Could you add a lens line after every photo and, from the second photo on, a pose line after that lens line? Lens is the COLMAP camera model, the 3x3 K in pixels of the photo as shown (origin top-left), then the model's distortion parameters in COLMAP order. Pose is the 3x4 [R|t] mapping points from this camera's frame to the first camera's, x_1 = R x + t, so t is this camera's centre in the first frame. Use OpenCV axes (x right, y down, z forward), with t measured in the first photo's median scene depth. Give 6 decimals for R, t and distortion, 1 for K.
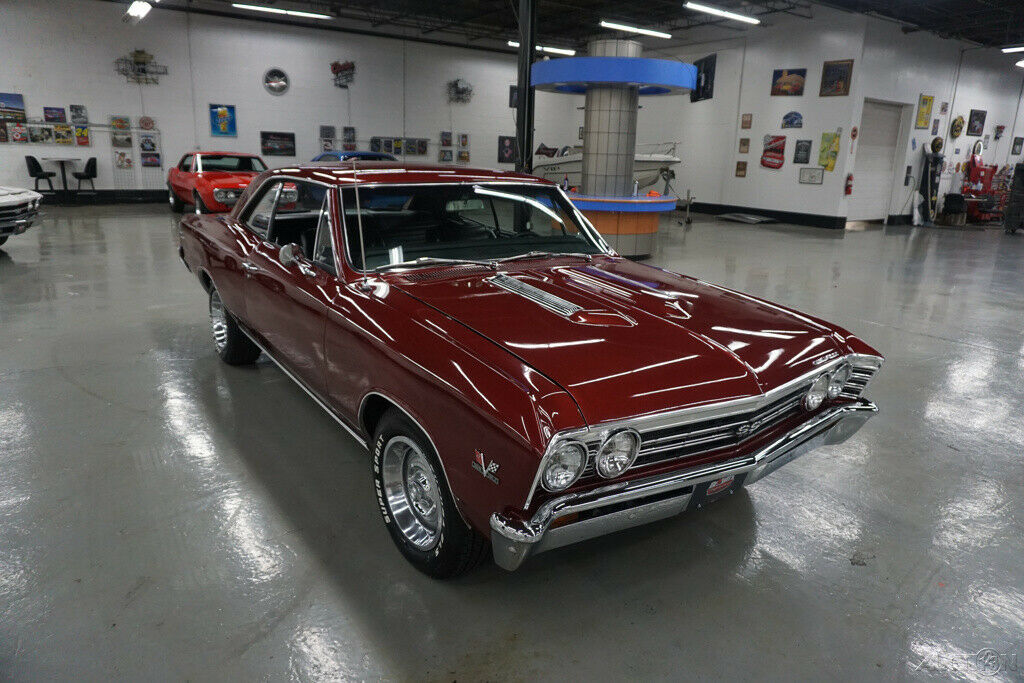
lens RADIAL K [[682.5, 0, 514.2], [0, 682.5, 336.8], [0, 0, 1]] dist [-0.049731, 0.035235]
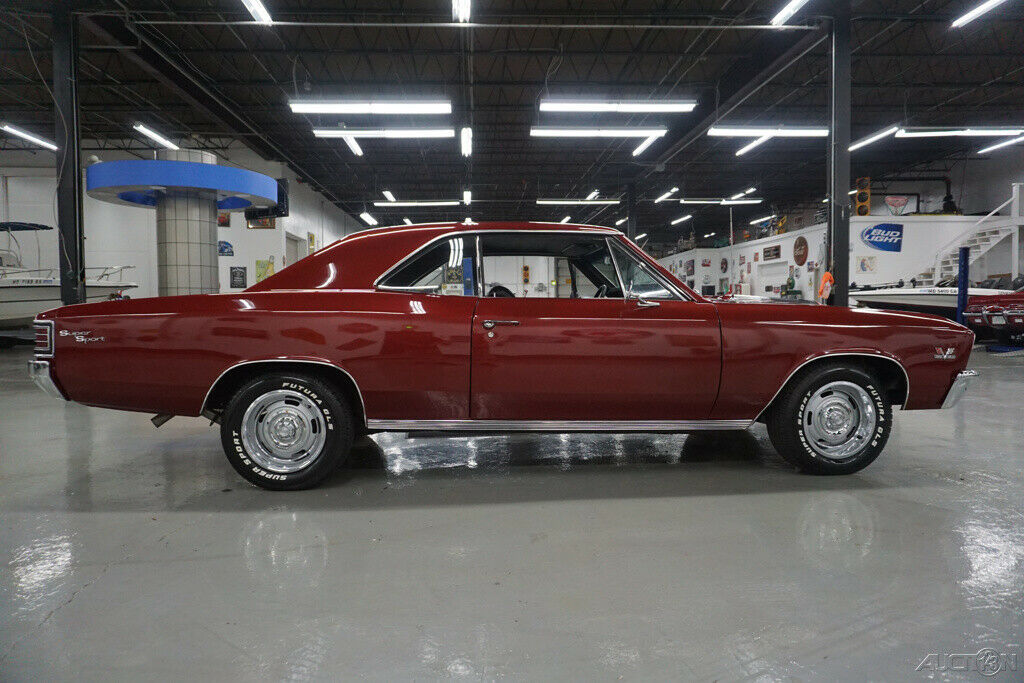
lens RADIAL K [[682.5, 0, 507.5], [0, 682.5, 342.9], [0, 0, 1]] dist [-0.049731, 0.035235]
pose [[0.518629, -0.071412, 0.852012, -0.281035], [0.240241, 0.968531, -0.065060, -0.002278], [-0.820554, 0.238430, 0.519464, 0.124042]]
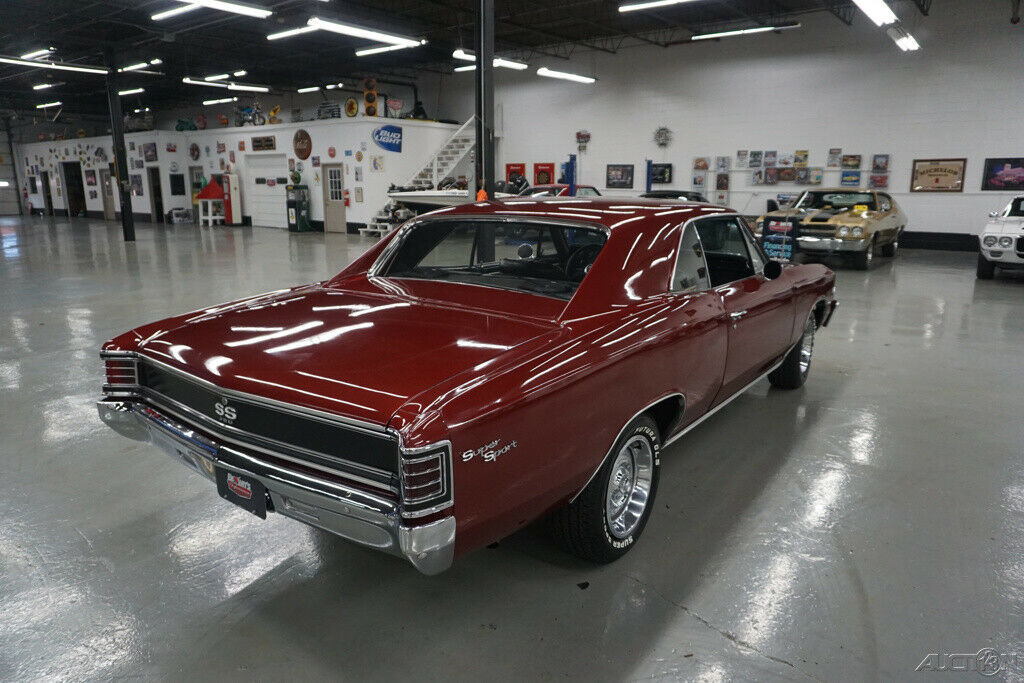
lens RADIAL K [[682.5, 0, 512.9], [0, 682.5, 340.4], [0, 0, 1]] dist [-0.049731, 0.035235]
pose [[-0.334106, -0.240826, 0.911250, -0.276067], [0.231596, 0.916190, 0.327045, -0.107369], [-0.913639, 0.320310, -0.250330, 0.365463]]
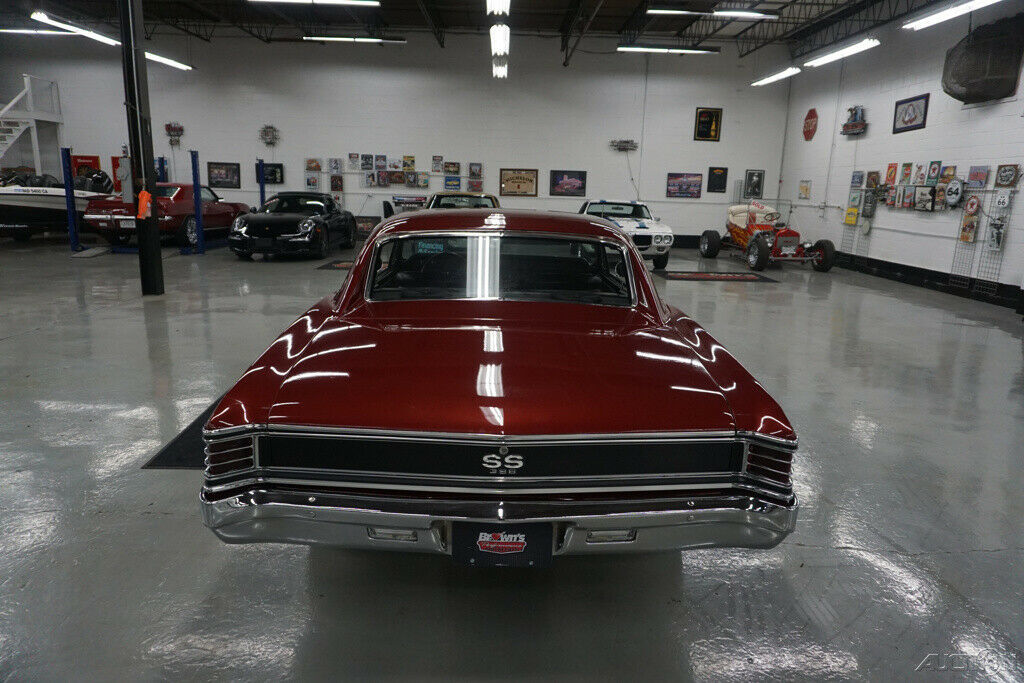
lens RADIAL K [[682.5, 0, 514.6], [0, 682.5, 337.9], [0, 0, 1]] dist [-0.049731, 0.035235]
pose [[-0.840754, -0.168890, 0.514402, -0.193280], [0.085439, 0.896810, 0.434088, -0.137242], [-0.534634, 0.408911, -0.739566, 0.473754]]
